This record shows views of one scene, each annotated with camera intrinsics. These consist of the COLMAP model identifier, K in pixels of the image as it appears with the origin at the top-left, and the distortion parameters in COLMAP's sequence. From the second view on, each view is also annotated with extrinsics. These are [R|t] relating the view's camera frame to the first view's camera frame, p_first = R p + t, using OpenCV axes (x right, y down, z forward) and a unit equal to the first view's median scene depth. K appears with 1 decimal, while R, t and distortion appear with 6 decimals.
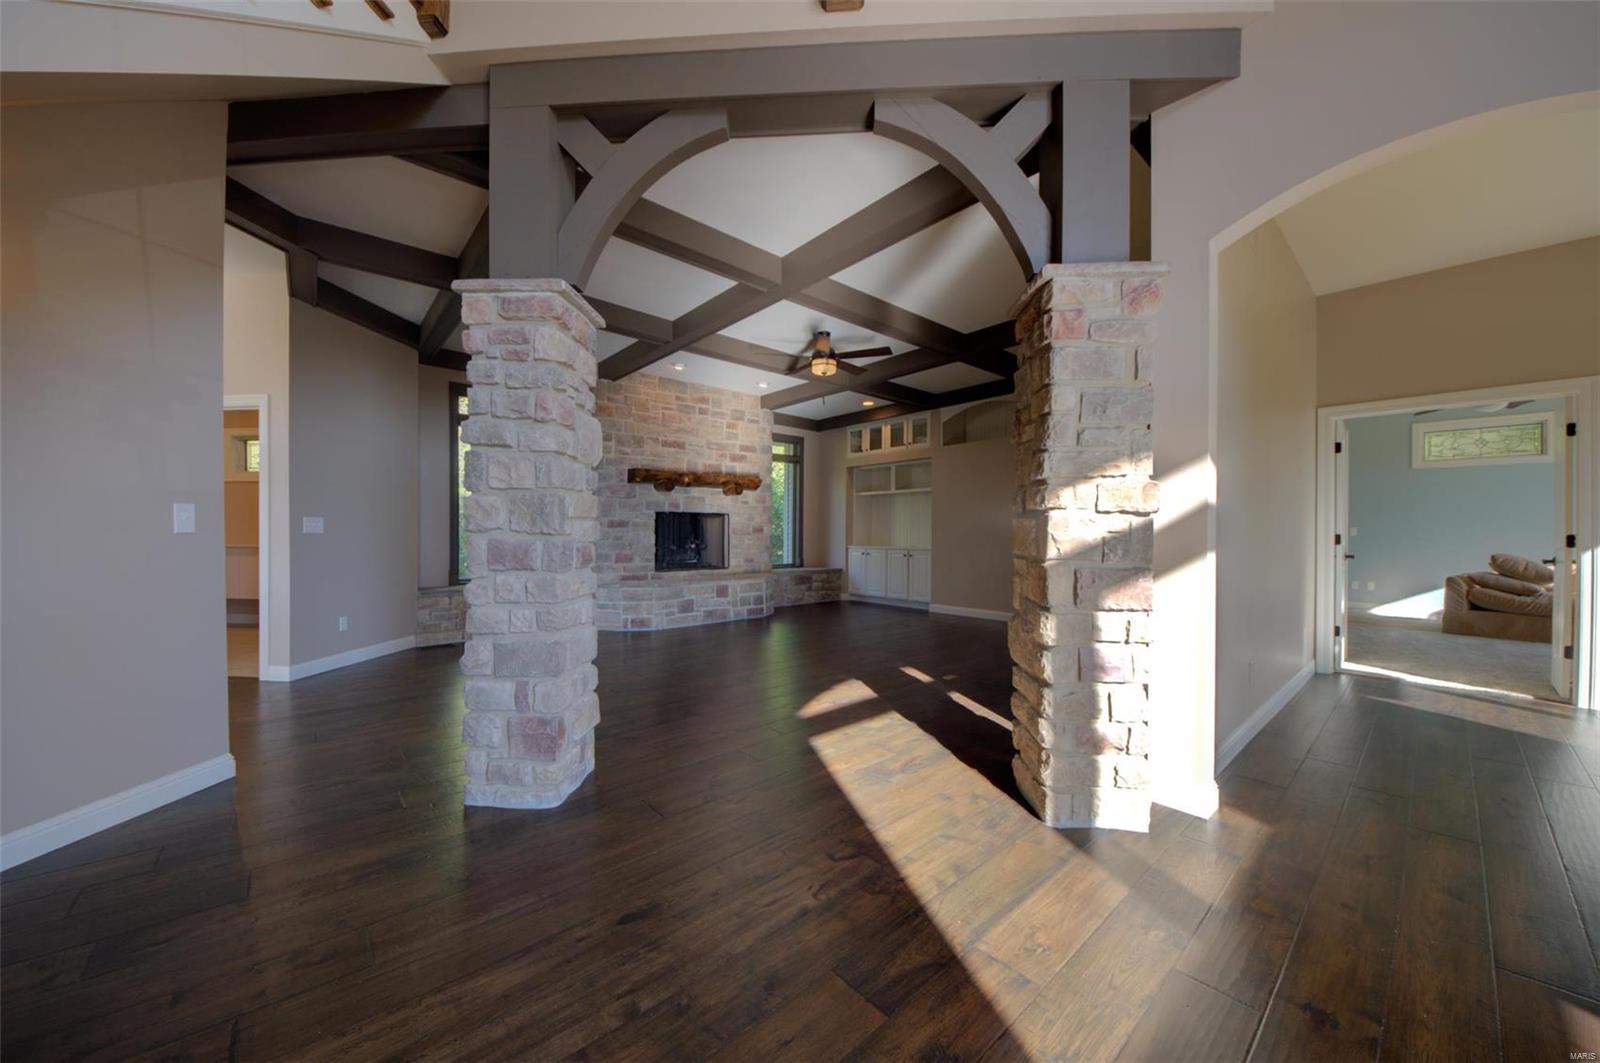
lens RADIAL K [[561.0, 0, 797.0], [0, 561.0, 536.3], [0, 0, 1]] dist [0.036445, -0.023286]
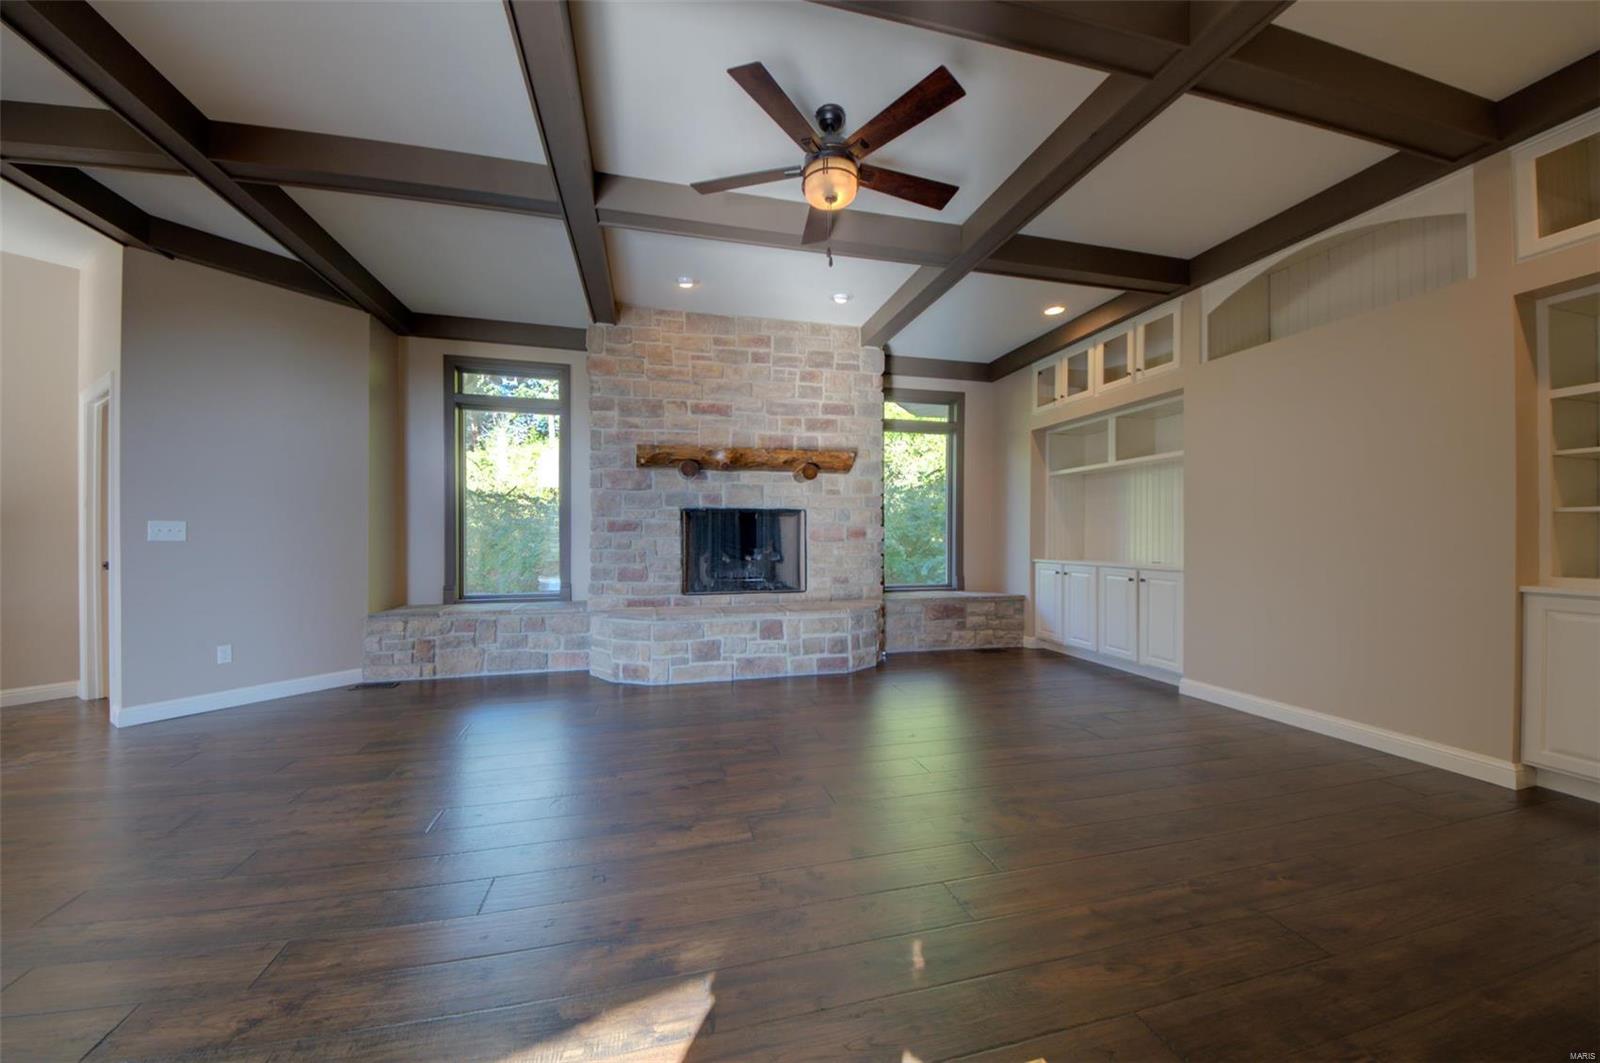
lens RADIAL K [[561.0, 0, 797.0], [0, 561.0, 536.3], [0, 0, 1]] dist [0.036445, -0.023286]
pose [[0.890441, -0.003763, -0.455082, 0.185788], [0.000107, 0.999968, -0.008060, -0.003543], [0.455098, 0.007128, 0.890413, 0.440777]]
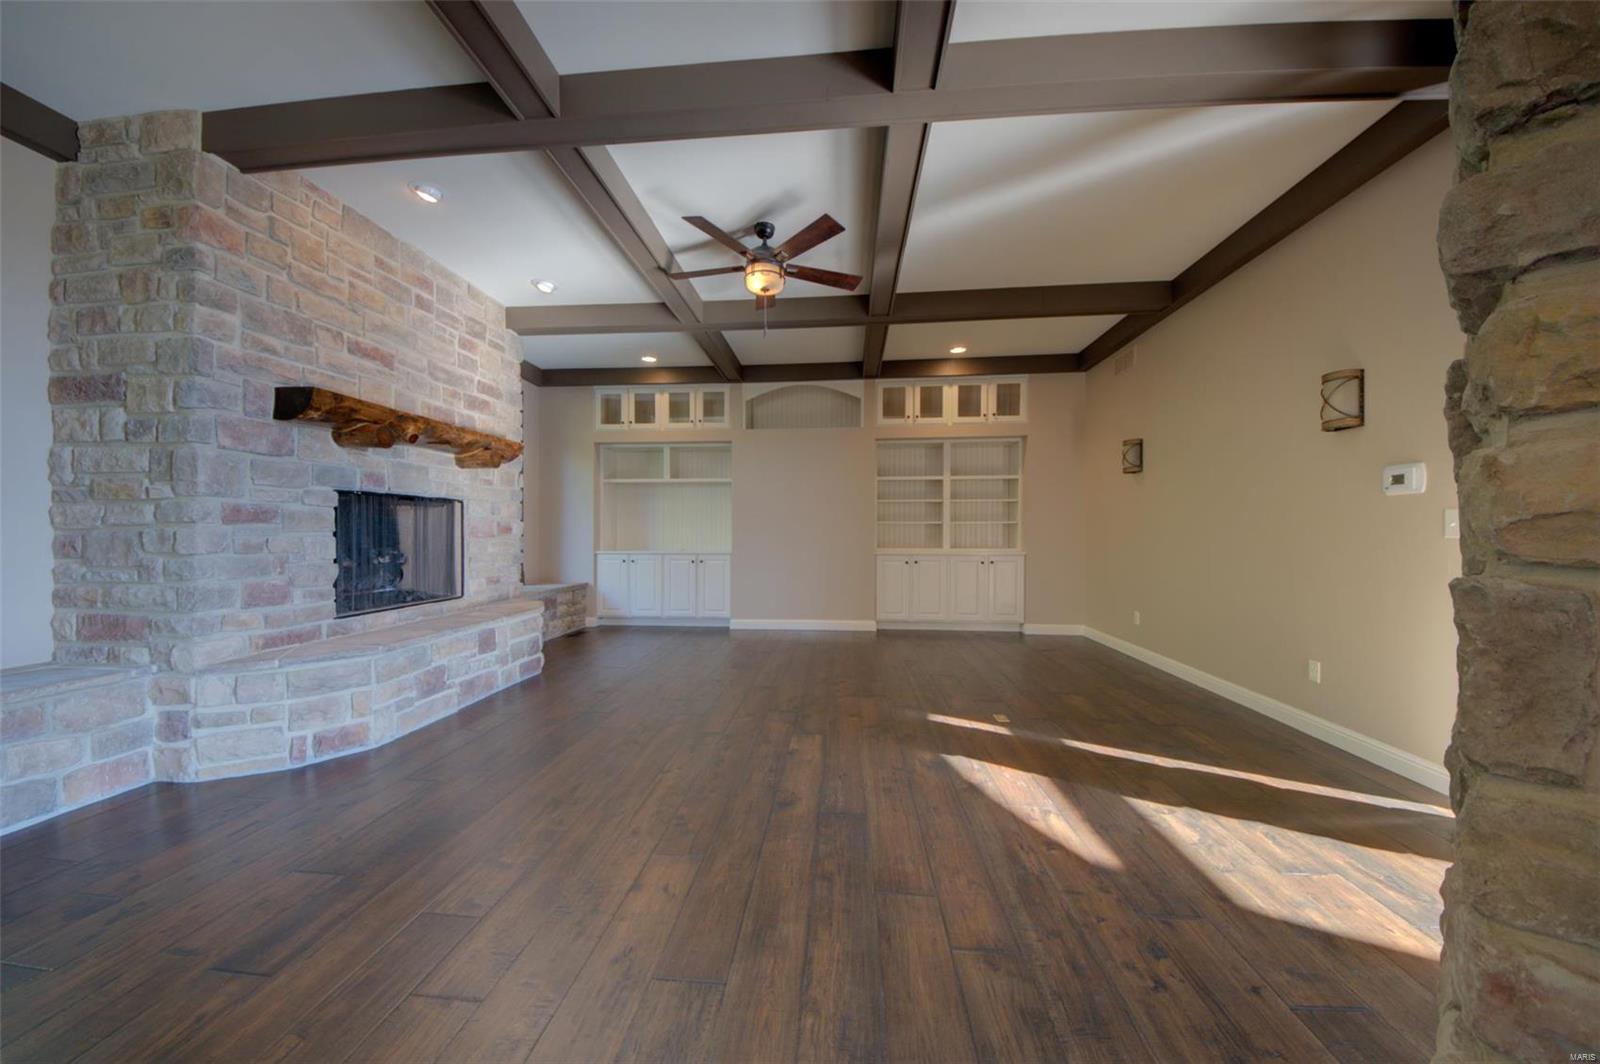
lens RADIAL K [[561.0, 0, 797.0], [0, 561.0, 536.8], [0, 0, 1]] dist [0.036445, -0.023286]
pose [[0.723198, -0.007467, 0.690600, -0.295969], [0.004842, 0.999972, 0.005742, -0.005709], [-0.690624, -0.000809, 0.723214, 0.389002]]
